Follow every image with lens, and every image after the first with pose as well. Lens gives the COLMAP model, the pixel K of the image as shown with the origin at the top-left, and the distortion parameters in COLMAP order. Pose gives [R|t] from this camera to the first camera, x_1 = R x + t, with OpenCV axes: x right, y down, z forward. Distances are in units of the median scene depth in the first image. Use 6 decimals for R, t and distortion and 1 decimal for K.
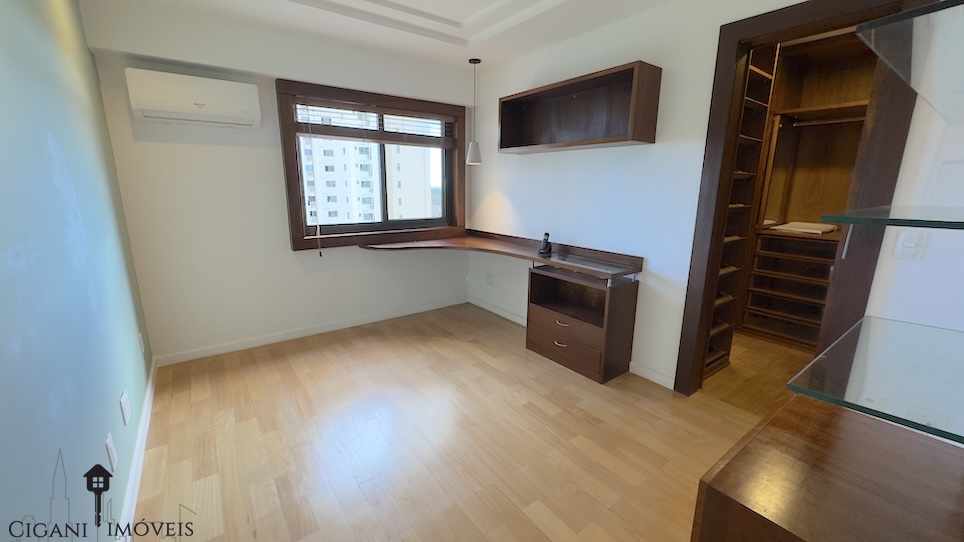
lens RADIAL K [[385.4, 0, 481.4], [0, 385.4, 269.6], [0, 0, 1]] dist [-0.001666, -0.000161]
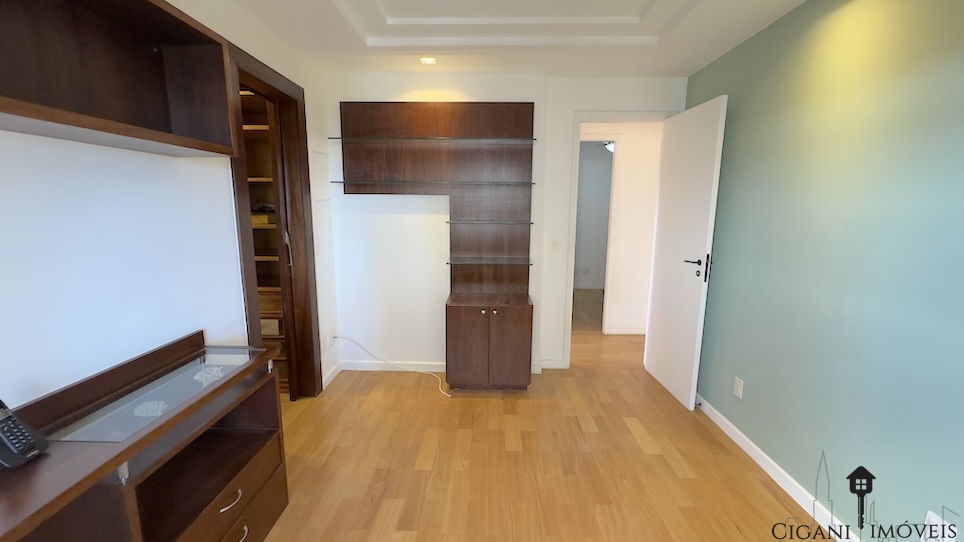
lens RADIAL K [[385.4, 0, 481.4], [0, 385.4, 269.6], [0, 0, 1]] dist [-0.001666, -0.000161]
pose [[-0.787624, -0.114898, 0.605348, -0.278494], [0.119707, 0.935205, 0.333258, -0.238687], [-0.604415, 0.334947, -0.722836, 0.954599]]
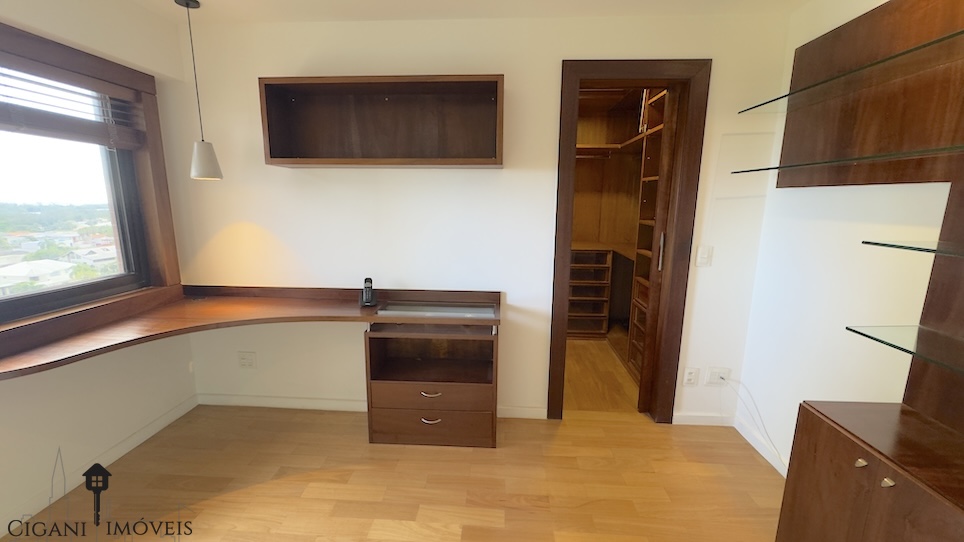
lens RADIAL K [[385.4, 0, 481.4], [0, 385.4, 269.6], [0, 0, 1]] dist [-0.001666, -0.000161]
pose [[0.641872, -0.141358, 0.753670, -0.241825], [0.162731, 0.985585, 0.046264, -0.110351], [-0.749345, 0.092950, 0.655623, 0.357436]]
